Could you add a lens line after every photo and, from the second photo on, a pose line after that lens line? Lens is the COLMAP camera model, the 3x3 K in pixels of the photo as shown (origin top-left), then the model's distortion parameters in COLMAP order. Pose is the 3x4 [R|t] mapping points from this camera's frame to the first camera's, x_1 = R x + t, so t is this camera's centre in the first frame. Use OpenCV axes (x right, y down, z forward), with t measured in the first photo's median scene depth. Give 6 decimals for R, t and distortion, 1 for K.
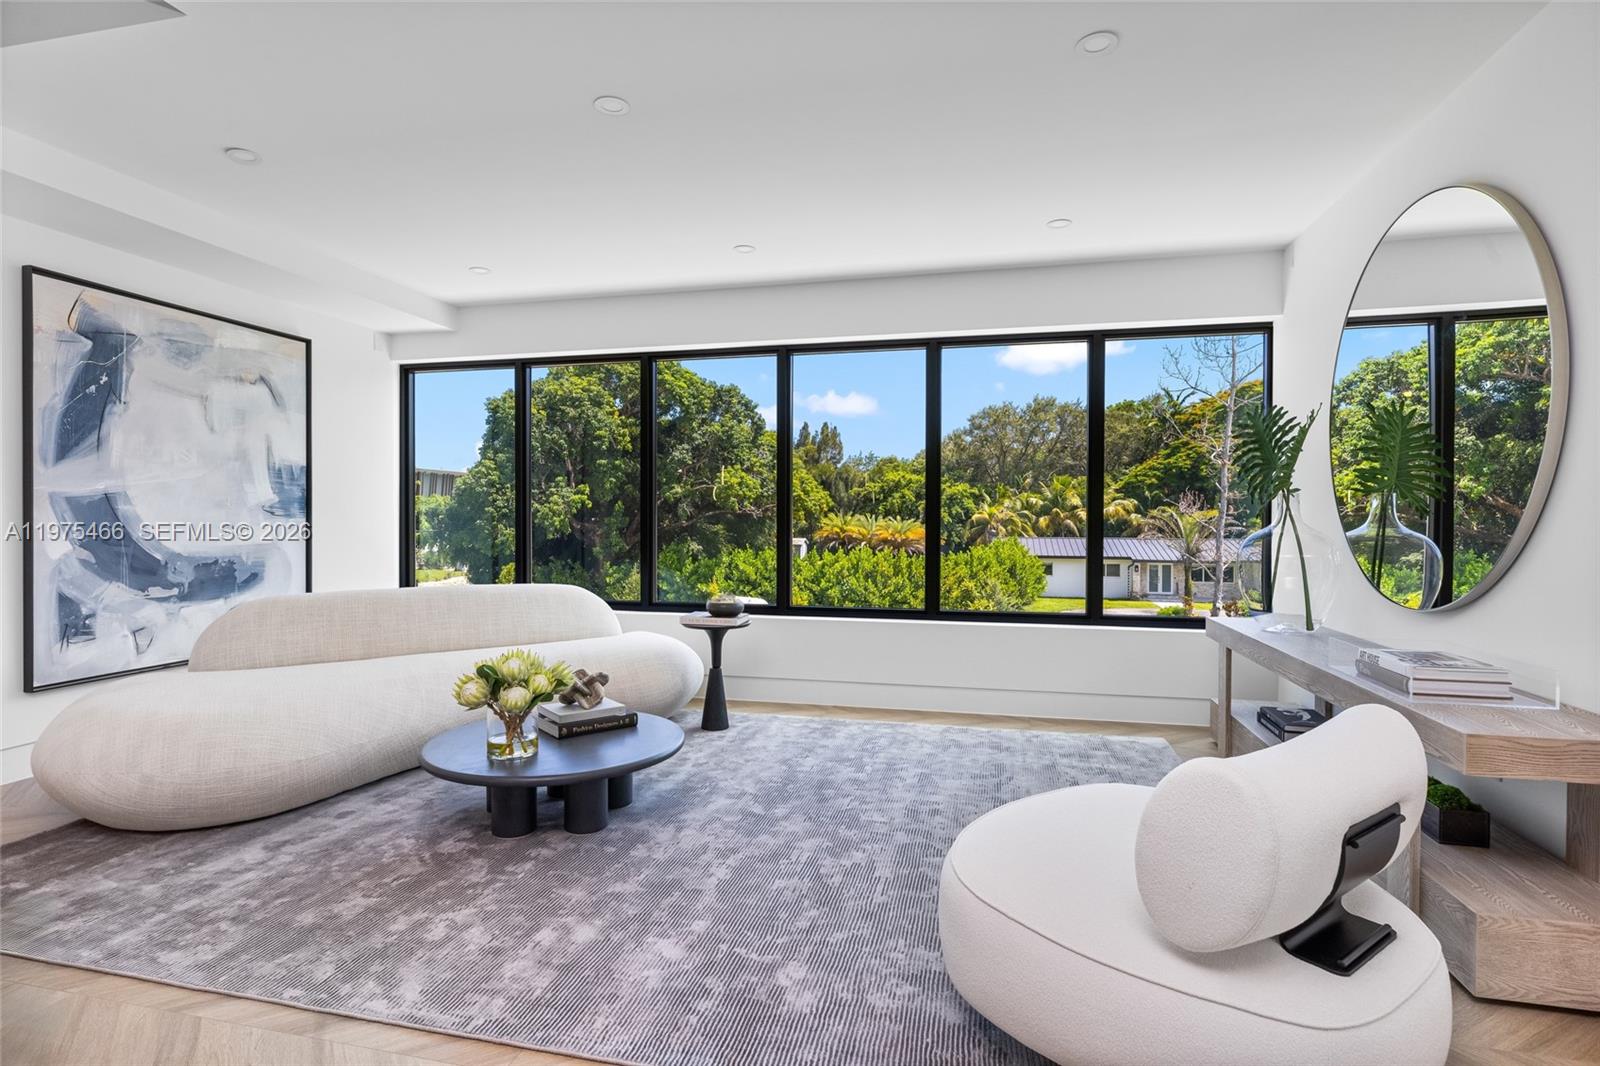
lens RADIAL K [[796.2, 0, 802.5], [0, 796.2, 535.3], [0, 0, 1]] dist [0.001299, -0.000030]
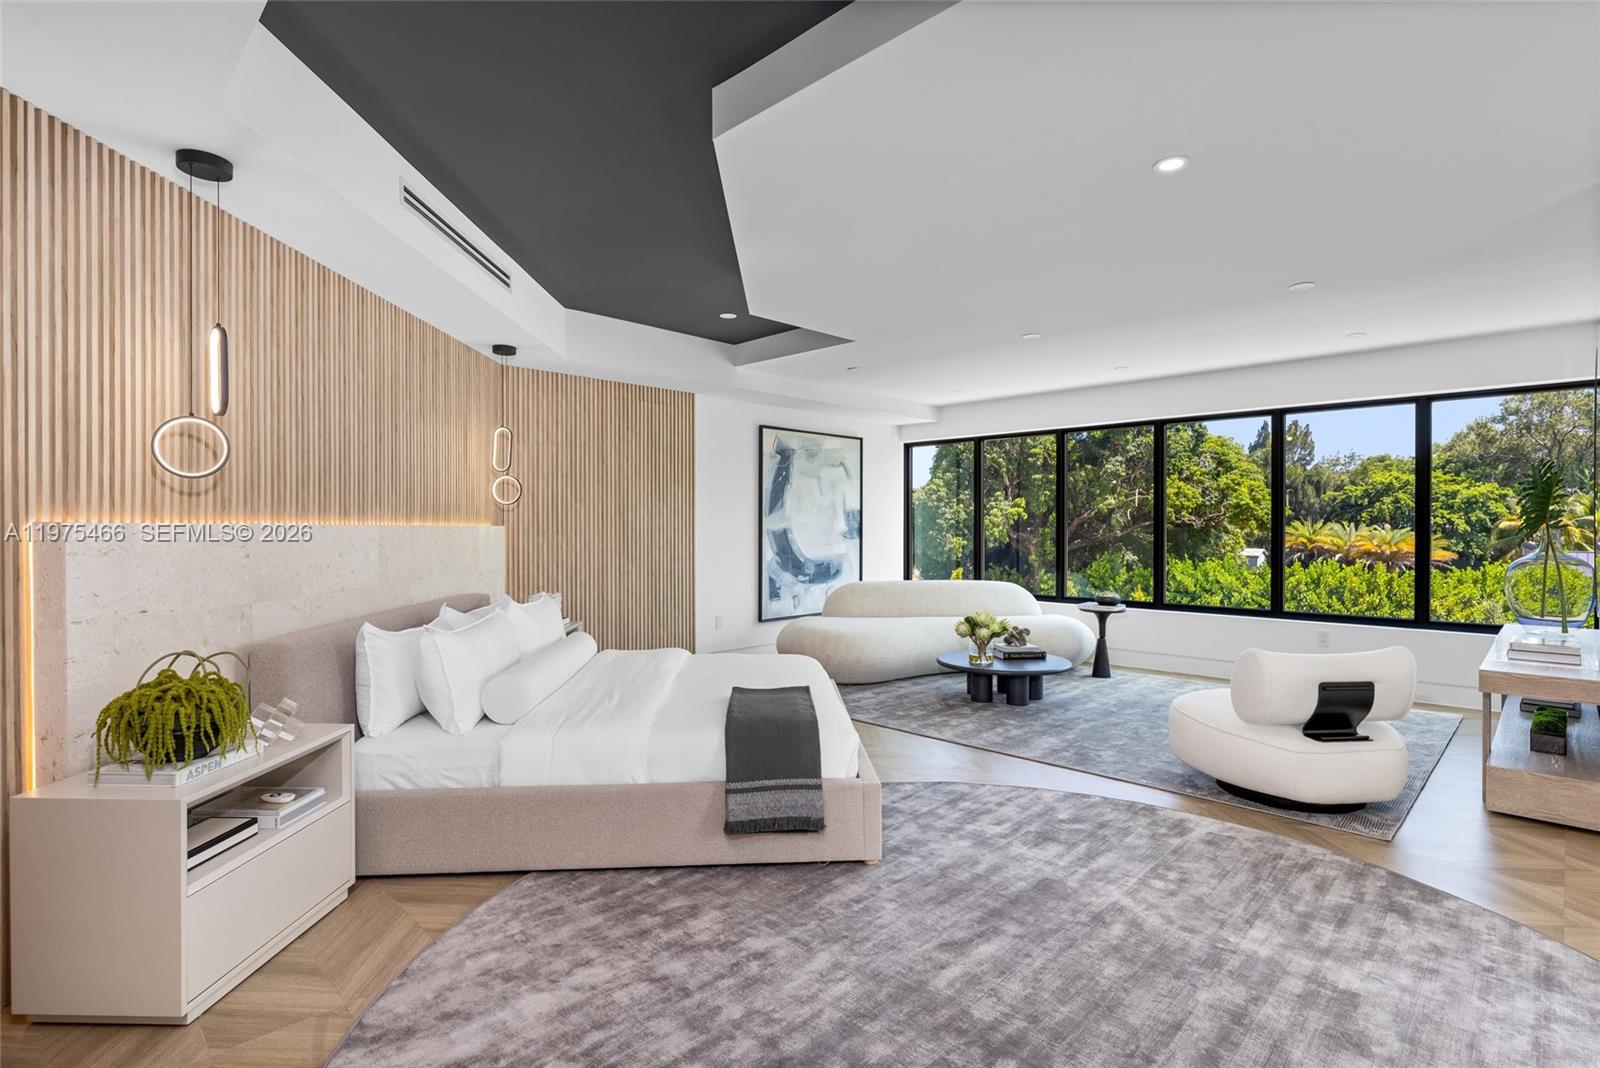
lens RADIAL K [[796.2, 0, 802.8], [0, 796.2, 527.6], [0, 0, 1]] dist [0.001299, -0.000030]
pose [[0.860284, -0.001624, -0.509812, 0.177125], [-0.007821, 0.999835, -0.016383, -0.019073], [0.509755, 0.018082, 0.860130, -0.623007]]
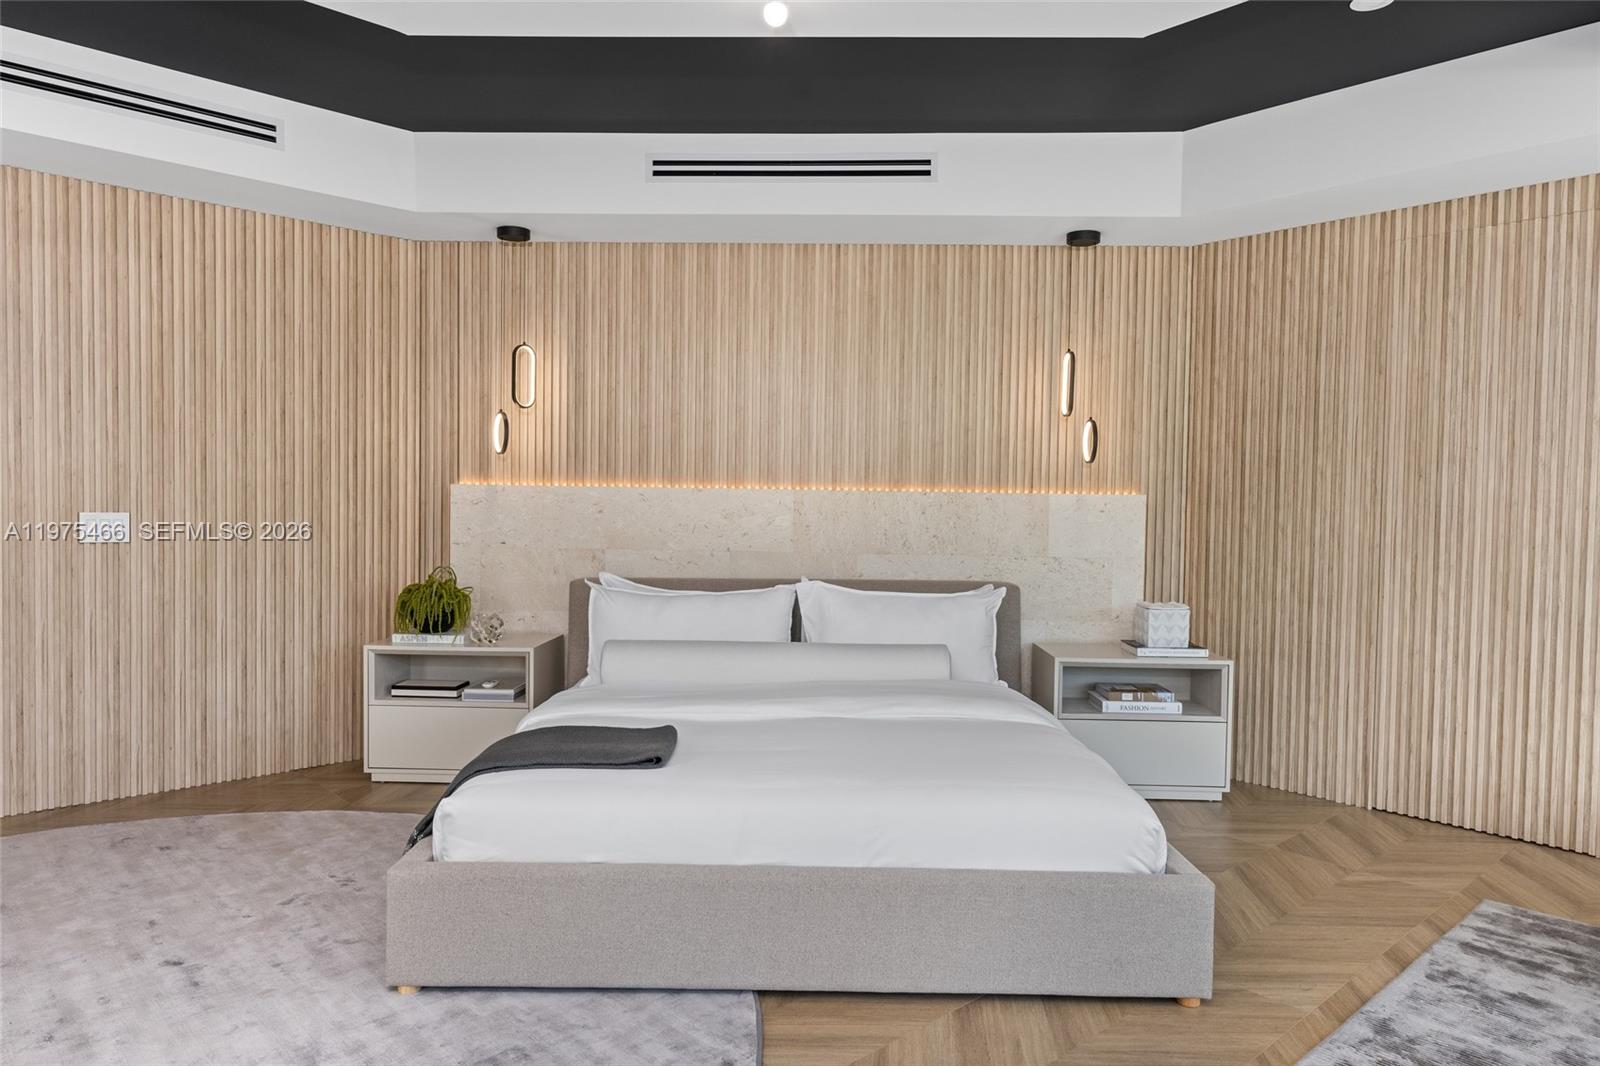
lens RADIAL K [[1073.6, 0, 787.7], [0, 1073.6, 526.1], [0, 0, 1]] dist [0.009186, 0.003300]
pose [[-0.562319, 0.011178, -0.826845, 0.272416], [-0.031474, 0.998895, 0.034909, -0.033199], [0.826321, 0.045654, -0.561346, 0.530850]]
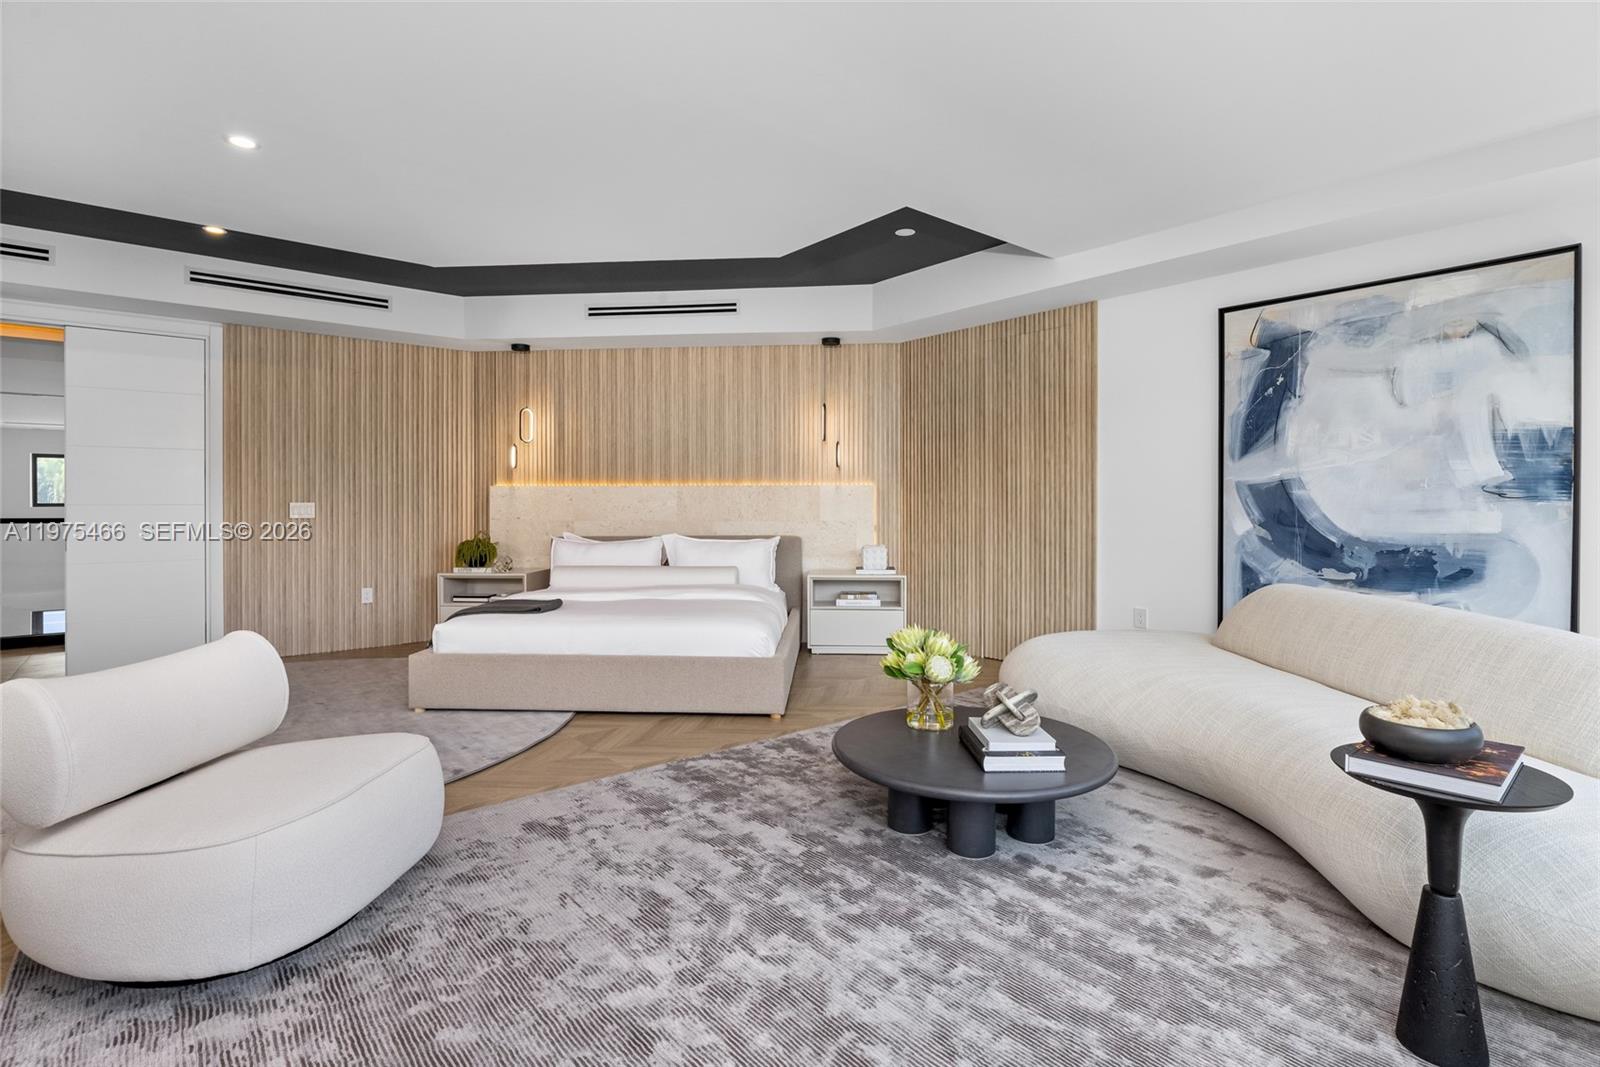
lens RADIAL K [[796.2, 0, 767.5], [0, 796.2, 497.1], [0, 0, 1]] dist [0.001299, -0.000030]
pose [[-0.617900, -0.004770, -0.786242, 0.399763], [-0.014086, 0.999888, 0.005004, -0.020149], [0.786130, 0.014167, -0.617898, 0.956674]]
